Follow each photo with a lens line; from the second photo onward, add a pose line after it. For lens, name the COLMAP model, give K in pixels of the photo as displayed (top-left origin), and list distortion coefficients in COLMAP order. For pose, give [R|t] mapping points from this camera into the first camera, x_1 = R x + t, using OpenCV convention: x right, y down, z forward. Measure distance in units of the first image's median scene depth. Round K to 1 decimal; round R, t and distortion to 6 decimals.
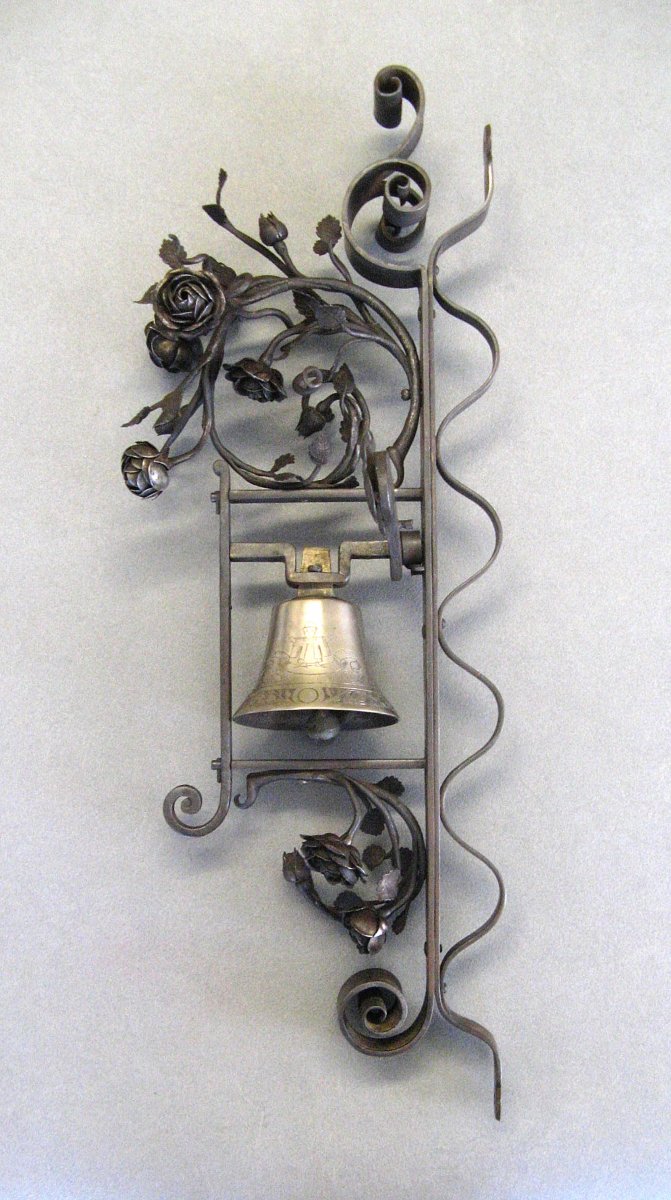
lens RADIAL K [[1326.8, 0, 335.5], [0, 1326.8, 600.0], [0, 0, 1]] dist [0.004696, 0.000263]
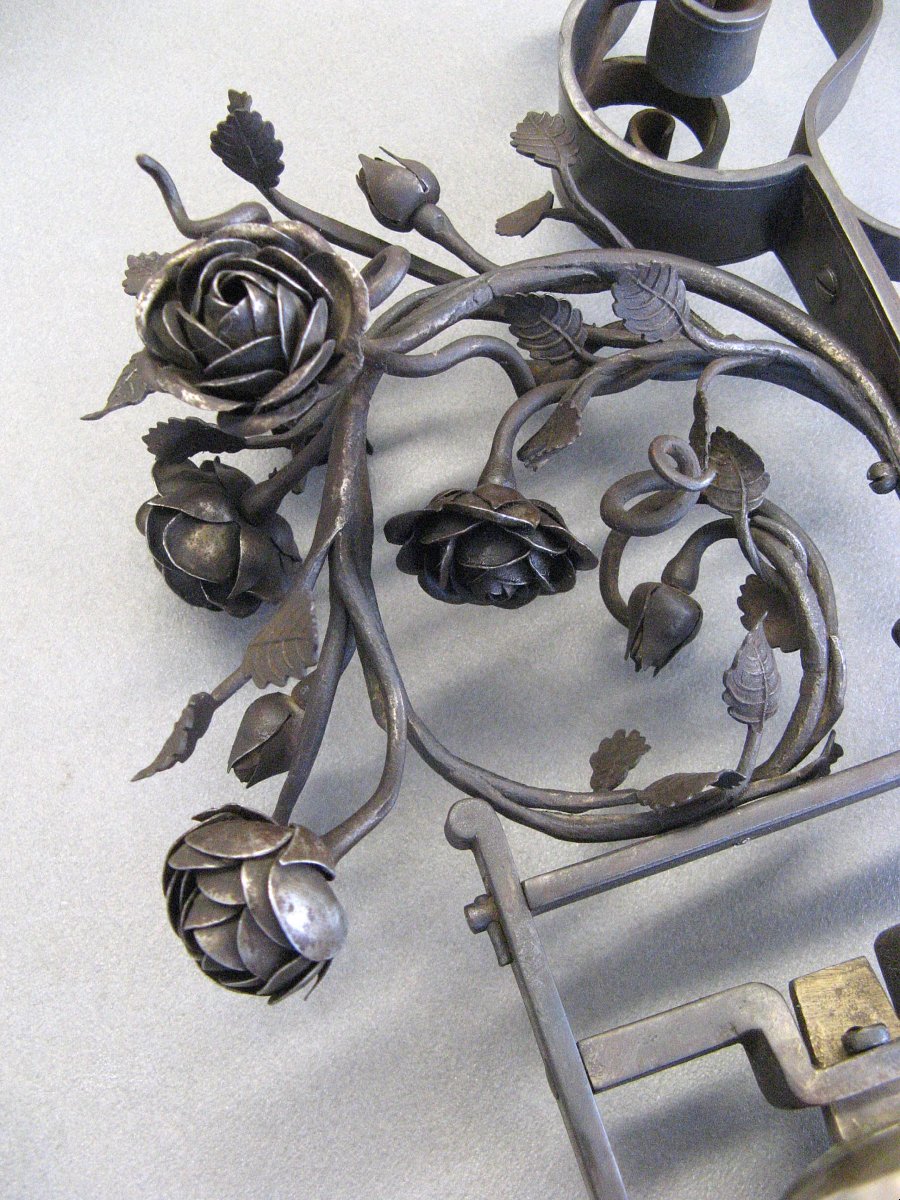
lens RADIAL K [[1360.0, 0, 450.0], [0, 1360.0, 600.0], [0, 0, 1]] dist [-0.182535, 0.050499]
pose [[0.954744, -0.279832, 0.100786, -0.109254], [0.296246, 0.924874, -0.238424, -0.073433], [-0.026496, 0.257491, 0.965917, 0.675447]]
